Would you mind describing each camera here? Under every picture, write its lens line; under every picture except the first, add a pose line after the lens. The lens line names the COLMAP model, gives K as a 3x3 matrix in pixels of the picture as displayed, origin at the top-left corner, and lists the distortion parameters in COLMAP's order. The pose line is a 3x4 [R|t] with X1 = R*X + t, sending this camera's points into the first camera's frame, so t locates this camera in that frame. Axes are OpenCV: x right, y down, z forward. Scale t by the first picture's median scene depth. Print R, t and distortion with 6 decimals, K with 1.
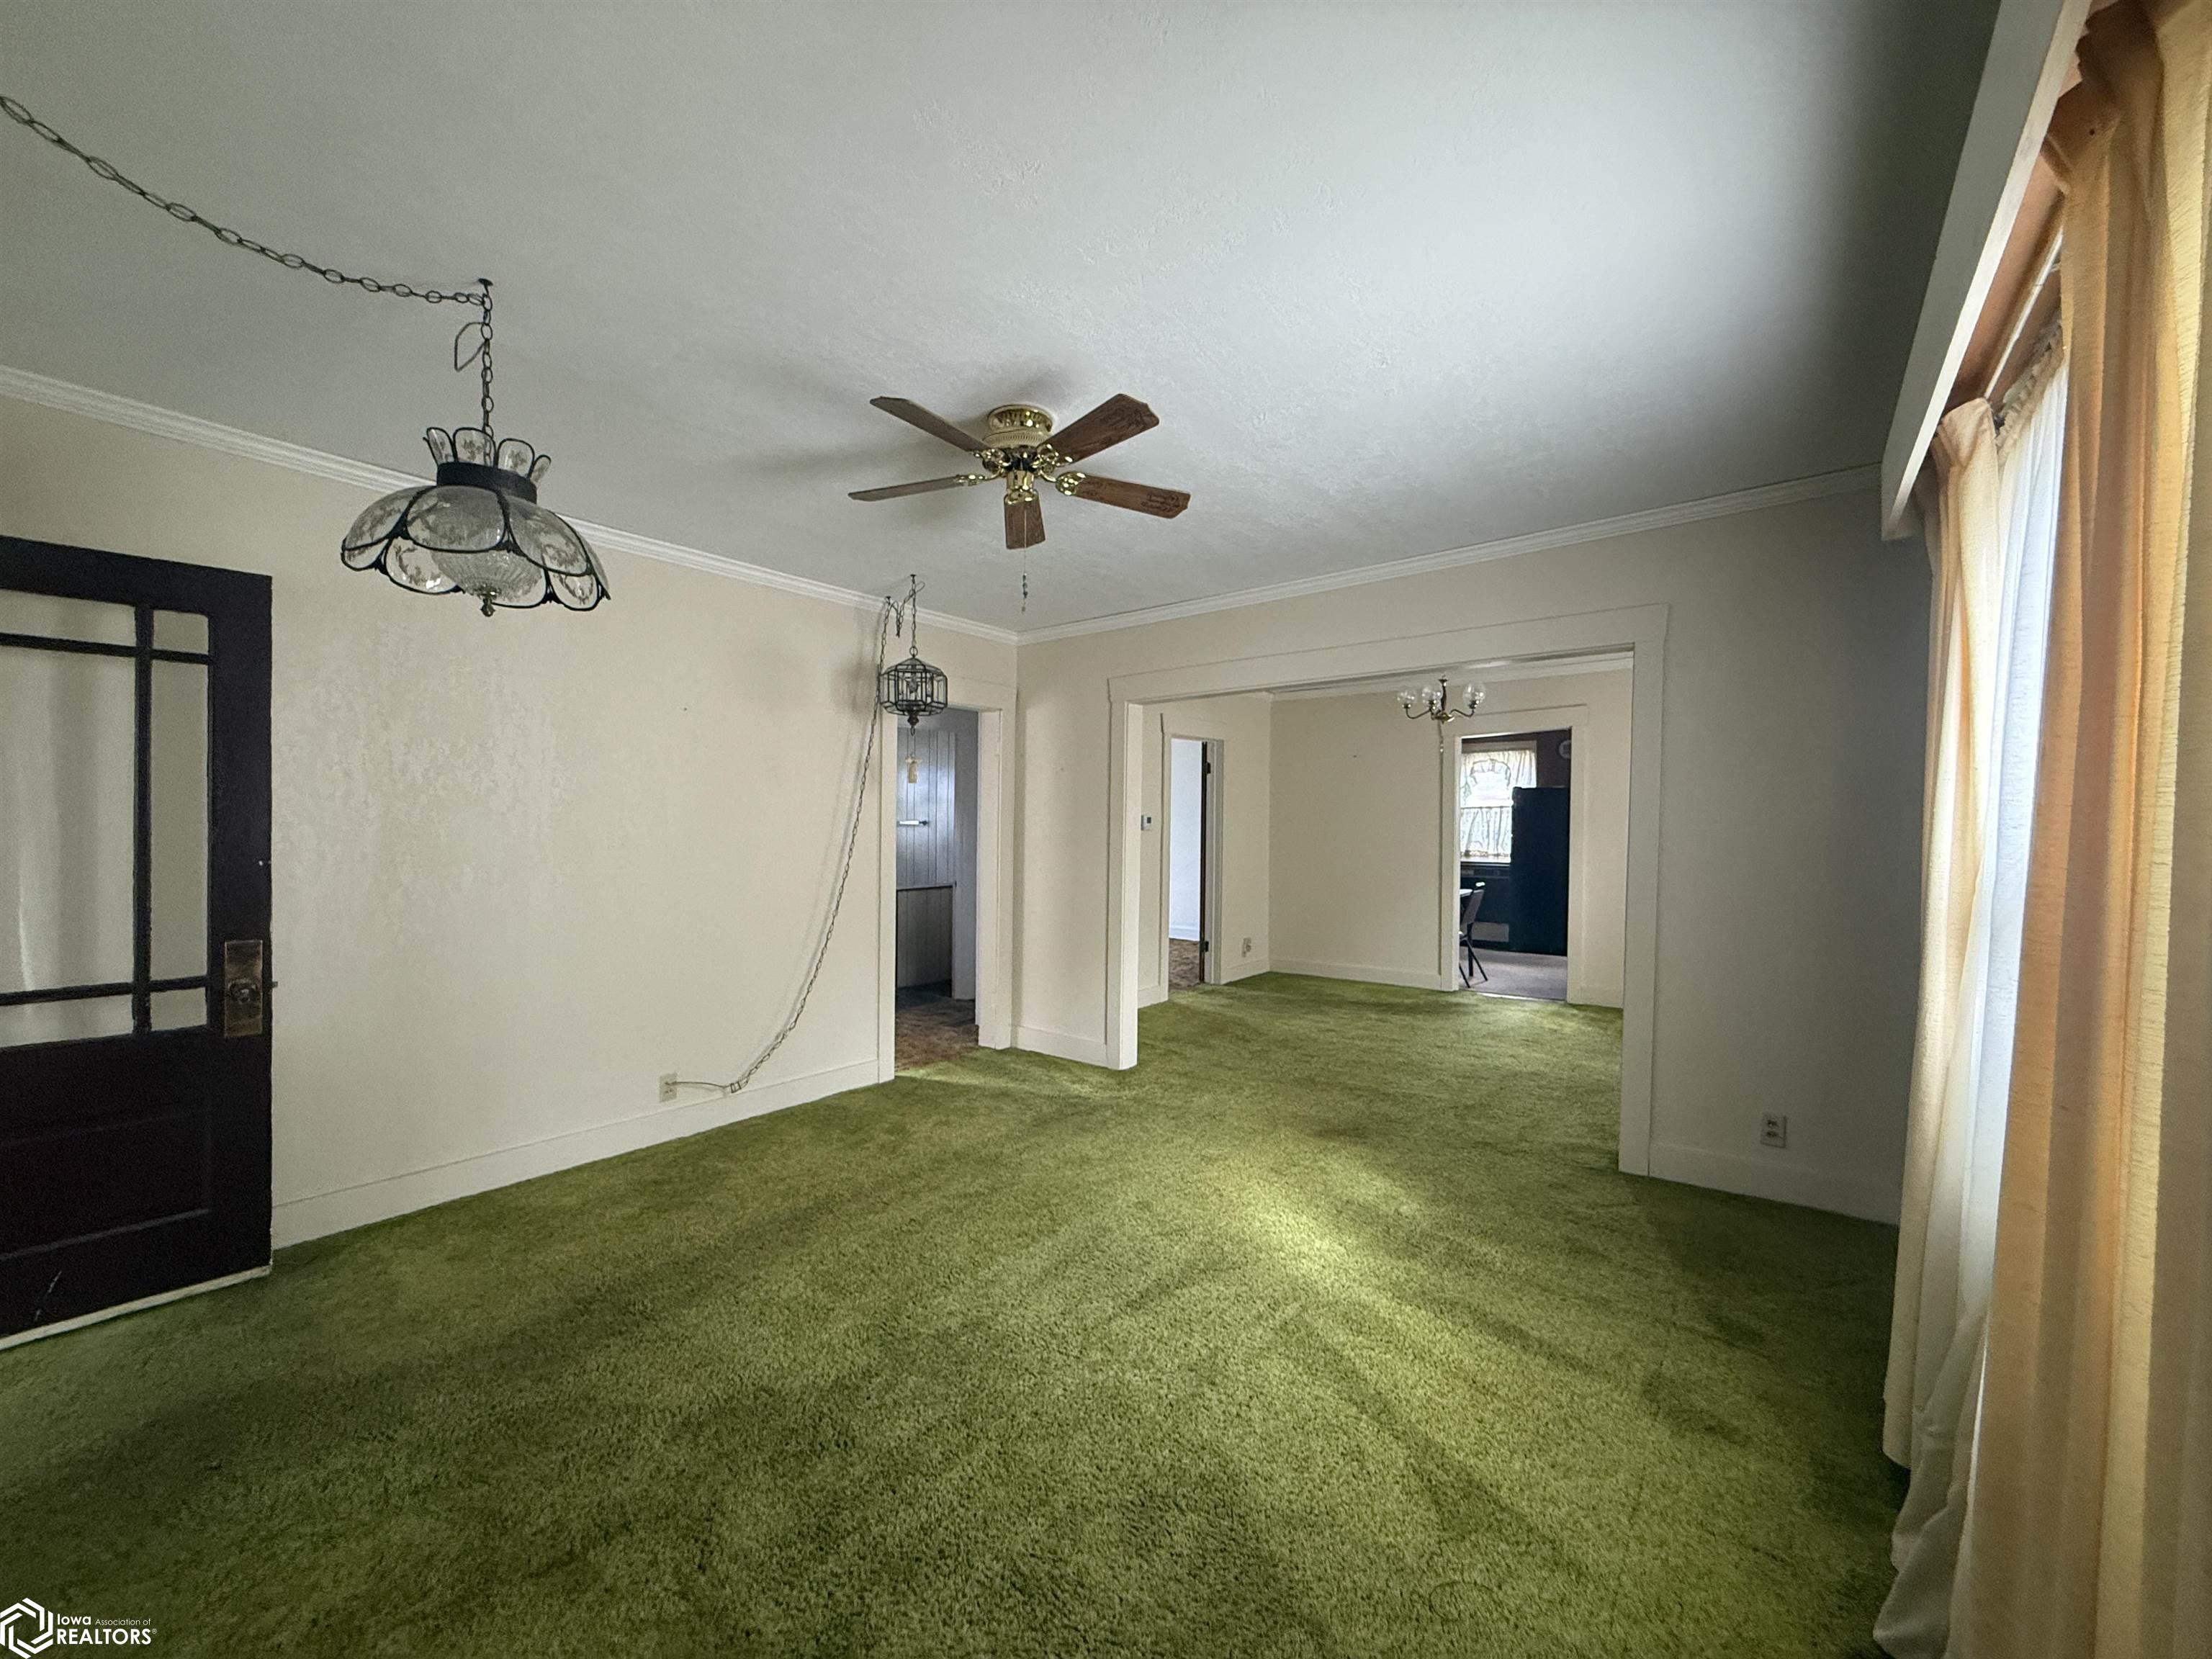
lens RADIAL K [[879.8, 0, 1105.4], [0, 879.8, 823.9], [0, 0, 1]] dist [-0.000188, 0.000034]
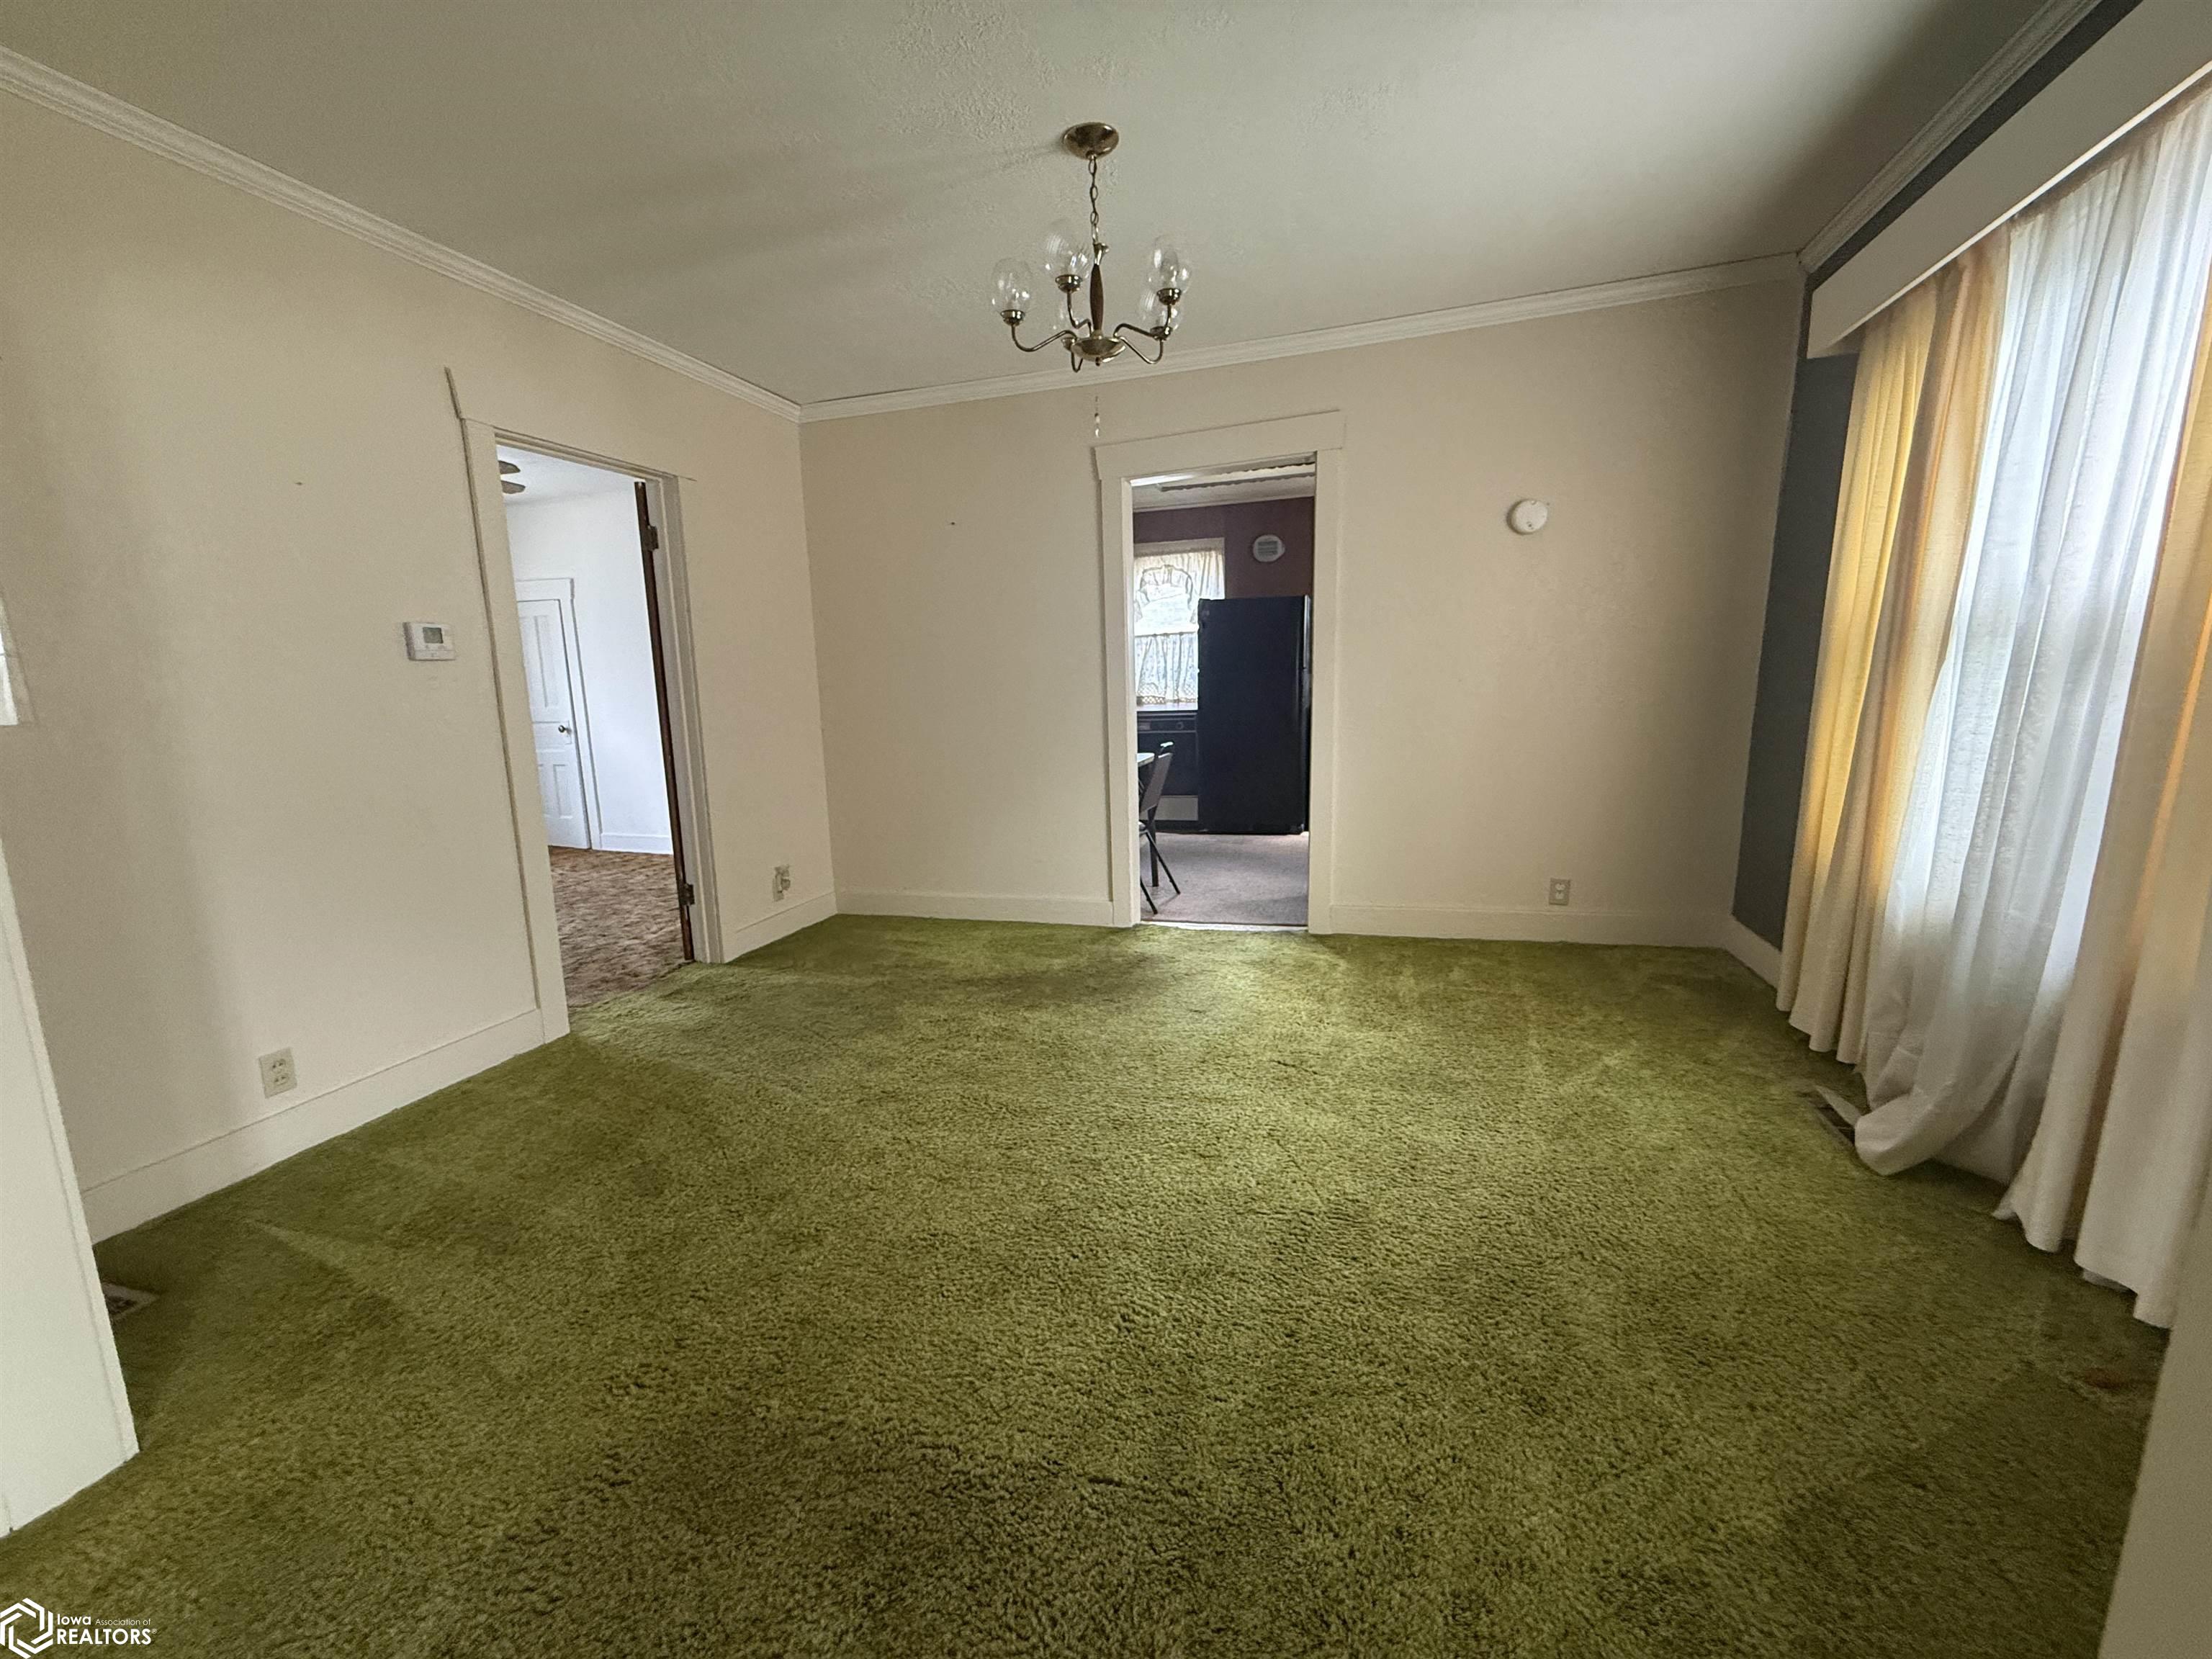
lens RADIAL K [[884.2, 0, 1099.4], [0, 884.2, 830.5], [0, 0, 1]] dist [0.000483, -0.000150]
pose [[0.936045, -0.091500, 0.339775, 0.192600], [0.036930, 0.985813, 0.163735, 0.029603], [-0.349936, -0.140715, 0.926145, 0.504048]]
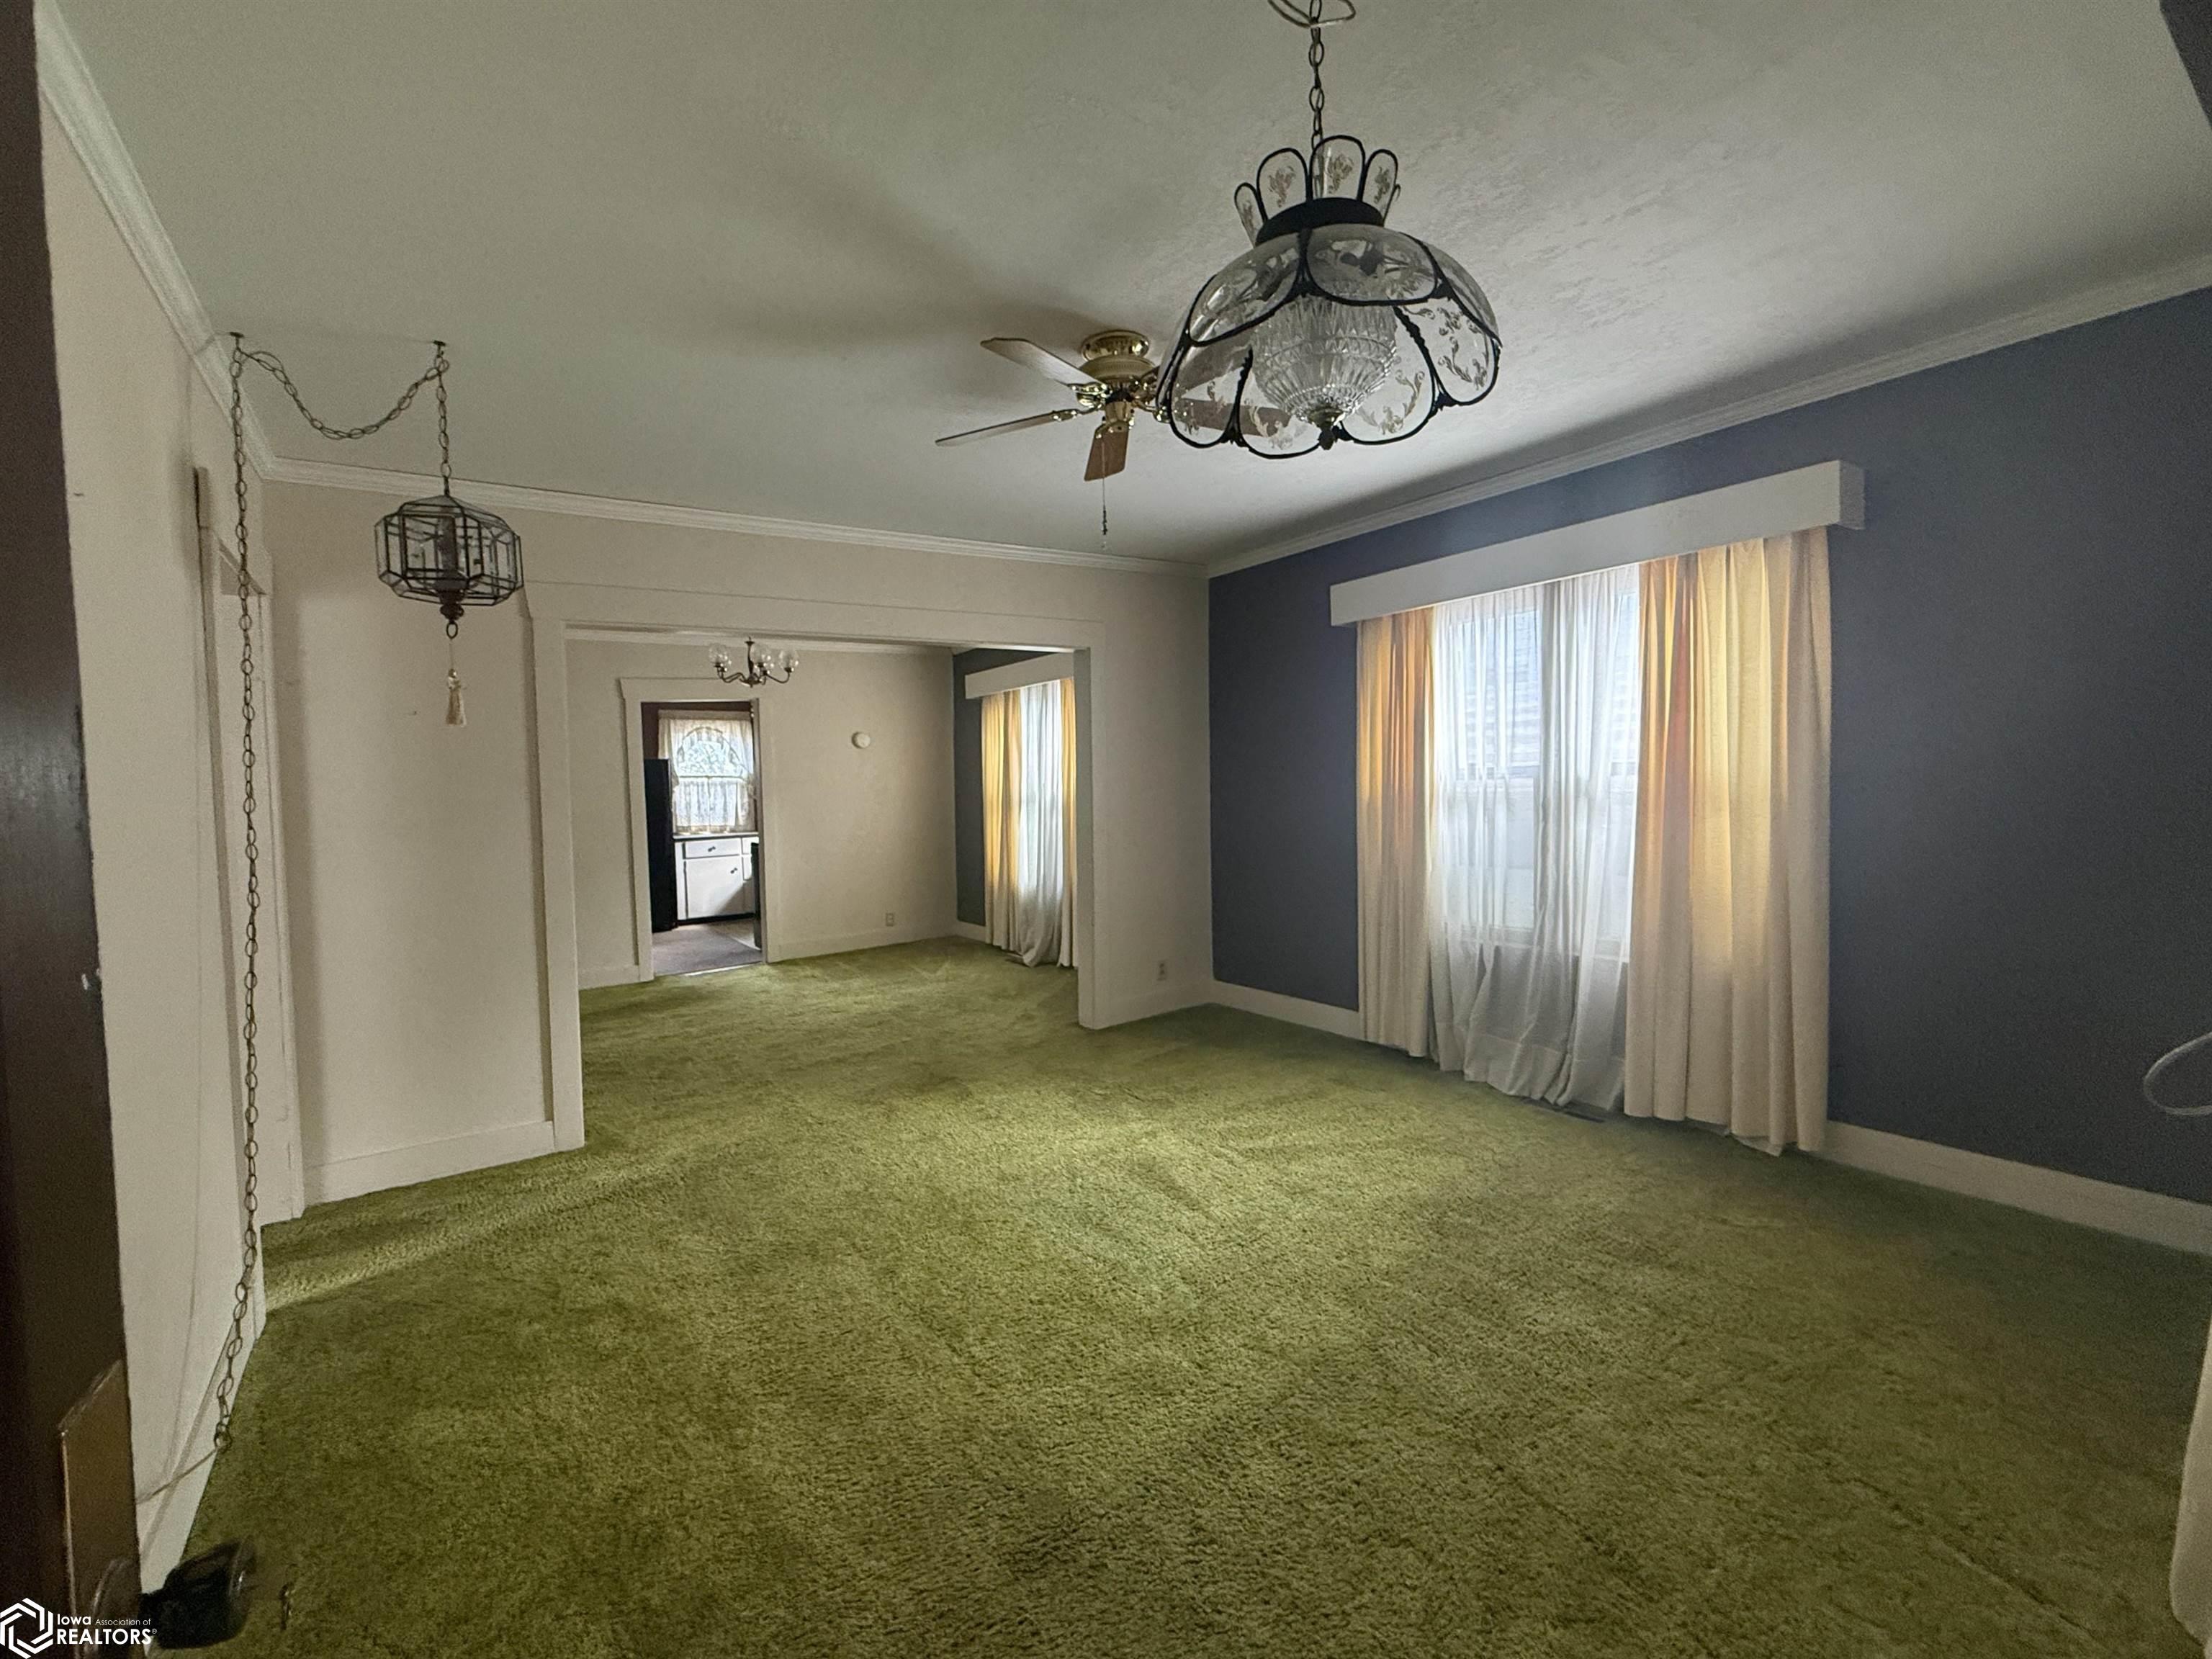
lens RADIAL K [[951.7, 0, 1106.0], [0, 951.7, 829.5], [0, 0, 1]] dist [0.000185, 0.000036]
pose [[0.302822, -0.060149, 0.951147, -0.423193], [0.037642, 0.997983, 0.051127, 0.003240], [-0.952303, 0.020321, 0.304476, 0.275408]]
